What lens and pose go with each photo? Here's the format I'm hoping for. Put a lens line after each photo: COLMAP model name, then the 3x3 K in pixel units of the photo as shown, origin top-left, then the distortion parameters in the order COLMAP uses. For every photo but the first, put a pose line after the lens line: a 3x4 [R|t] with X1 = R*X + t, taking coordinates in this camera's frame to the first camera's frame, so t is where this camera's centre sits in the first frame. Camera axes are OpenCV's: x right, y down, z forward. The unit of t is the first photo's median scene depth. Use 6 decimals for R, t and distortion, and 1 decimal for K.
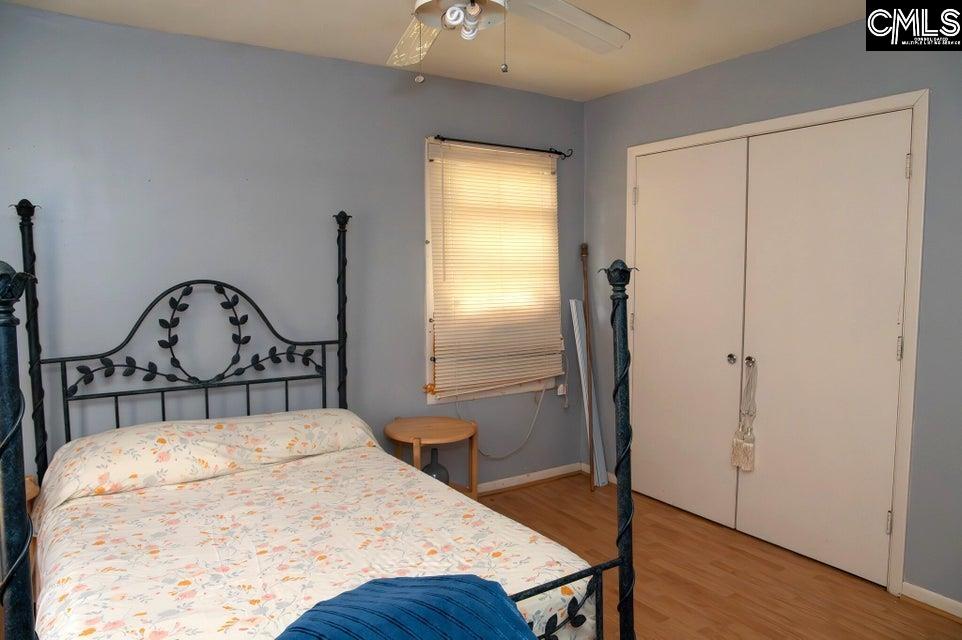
lens RADIAL K [[654.6, 0, 481.0], [0, 654.6, 320.0], [0, 0, 1]] dist [-0.102629, 0.063213]
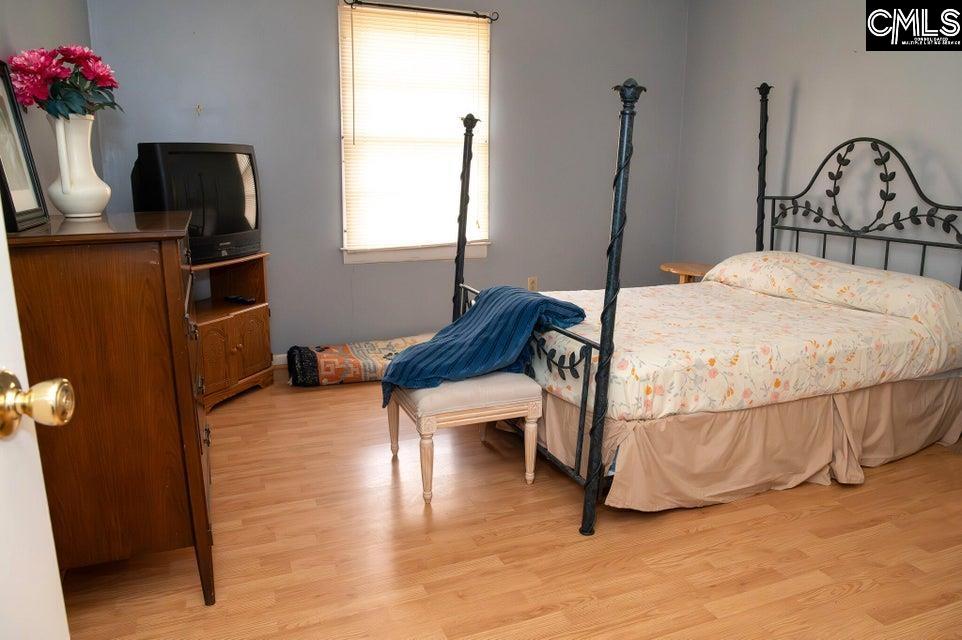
lens RADIAL K [[679.1, 0, 481.0], [0, 679.1, 320.0], [0, 0, 1]] dist [-0.120364, 0.093303]
pose [[-0.194673, 0.209868, -0.958154, 0.820888], [-0.087652, 0.969212, 0.230098, 0.038692], [0.976944, 0.128778, -0.170284, 0.576757]]
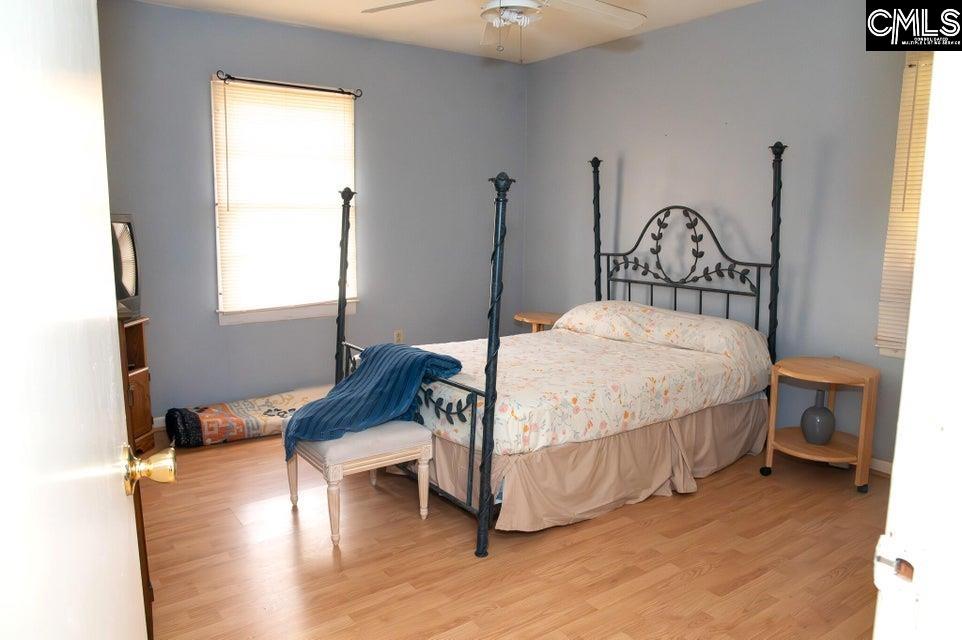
lens RADIAL K [[679.1, 0, 481.0], [0, 679.1, 320.0], [0, 0, 1]] dist [-0.120364, 0.093303]
pose [[0.046310, 0.149218, -0.987719, 0.940125], [-0.089619, 0.985413, 0.144668, 0.006281], [0.994899, 0.081819, 0.059007, 0.519217]]
